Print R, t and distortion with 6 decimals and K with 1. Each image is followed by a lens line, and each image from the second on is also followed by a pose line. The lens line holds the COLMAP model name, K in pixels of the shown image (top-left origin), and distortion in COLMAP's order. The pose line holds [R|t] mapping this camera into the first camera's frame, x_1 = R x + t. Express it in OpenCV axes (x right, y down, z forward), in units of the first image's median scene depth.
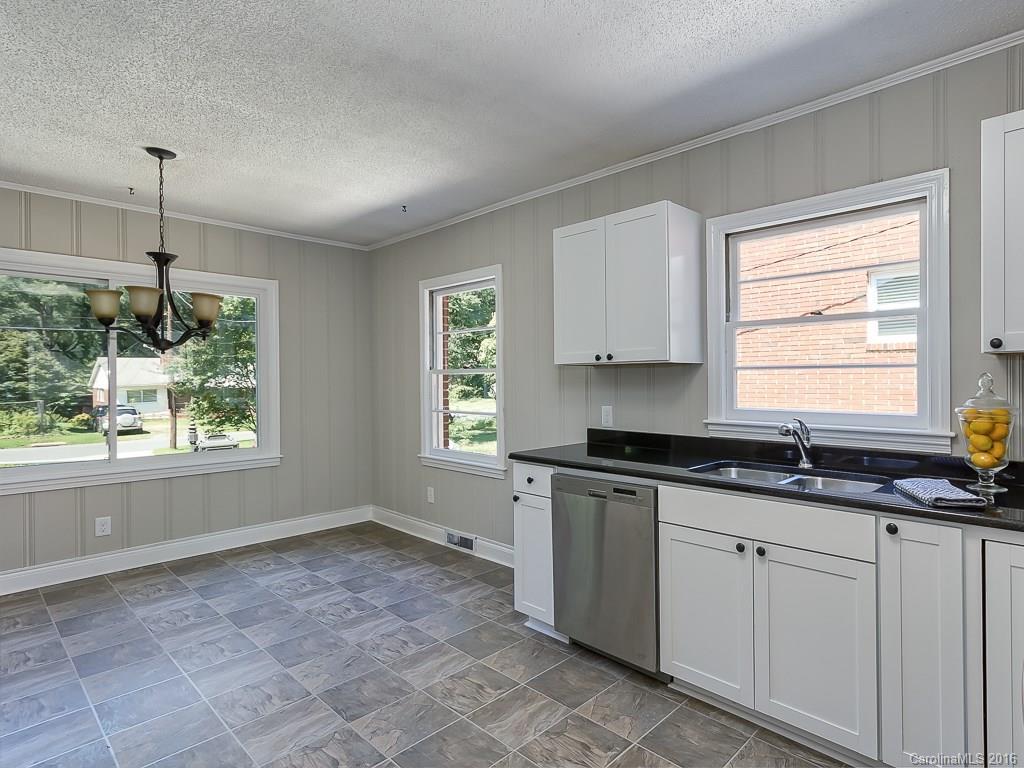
lens RADIAL K [[521.7, 0, 517.3], [0, 521.7, 391.8], [0, 0, 1]] dist [0.004010, 0.000345]
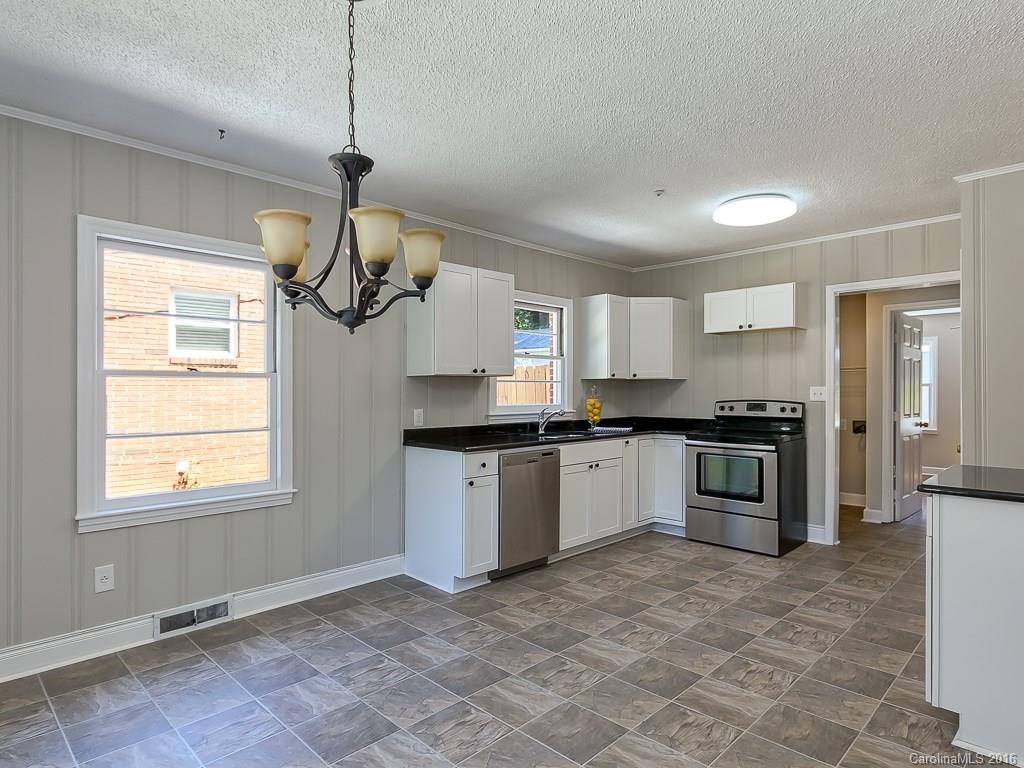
lens RADIAL K [[589.4, 0, 518.9], [0, 589.4, 404.5], [0, 0, 1]] dist [0.000241, 0.003100]
pose [[0.039892, -0.017783, 0.999046, -1.435100], [0.024753, 0.999552, 0.016804, -0.000836], [-0.998897, 0.024059, 0.040314, 0.864462]]
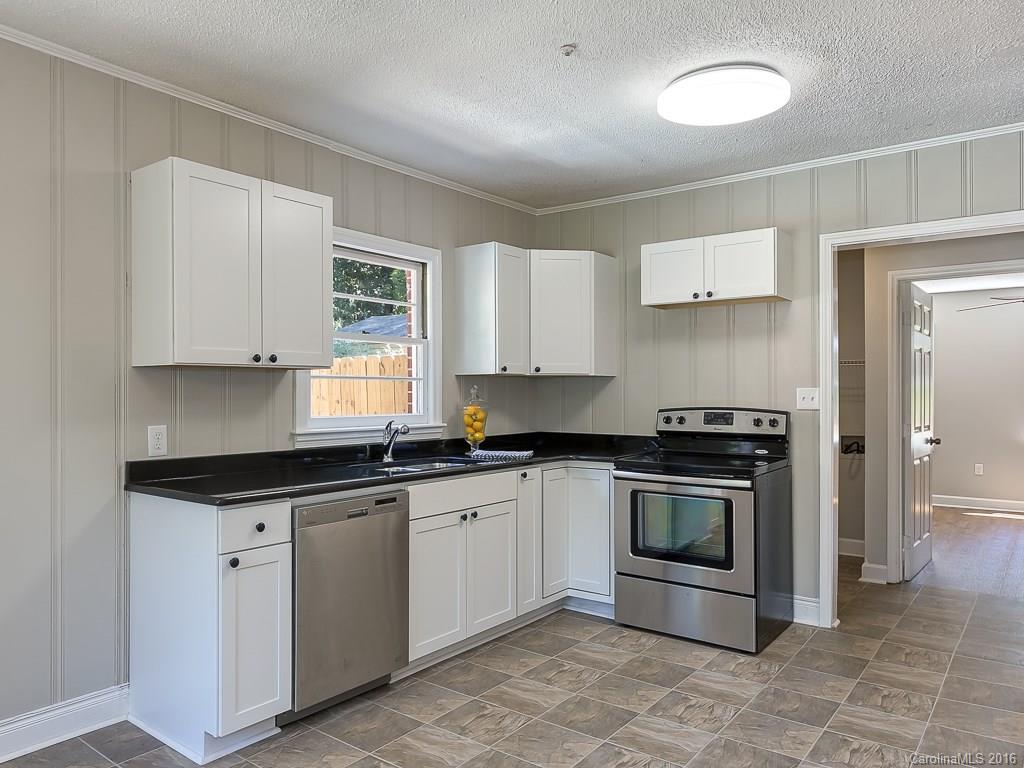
lens RADIAL K [[732.9, 0, 518.6], [0, 732.9, 394.3], [0, 0, 1]] dist [-0.009089, -0.000019]
pose [[-0.107131, 0.003150, 0.994240, -1.016812], [0.023536, 0.999723, -0.000632, -0.001885], [-0.993966, 0.023333, -0.107176, 0.765291]]
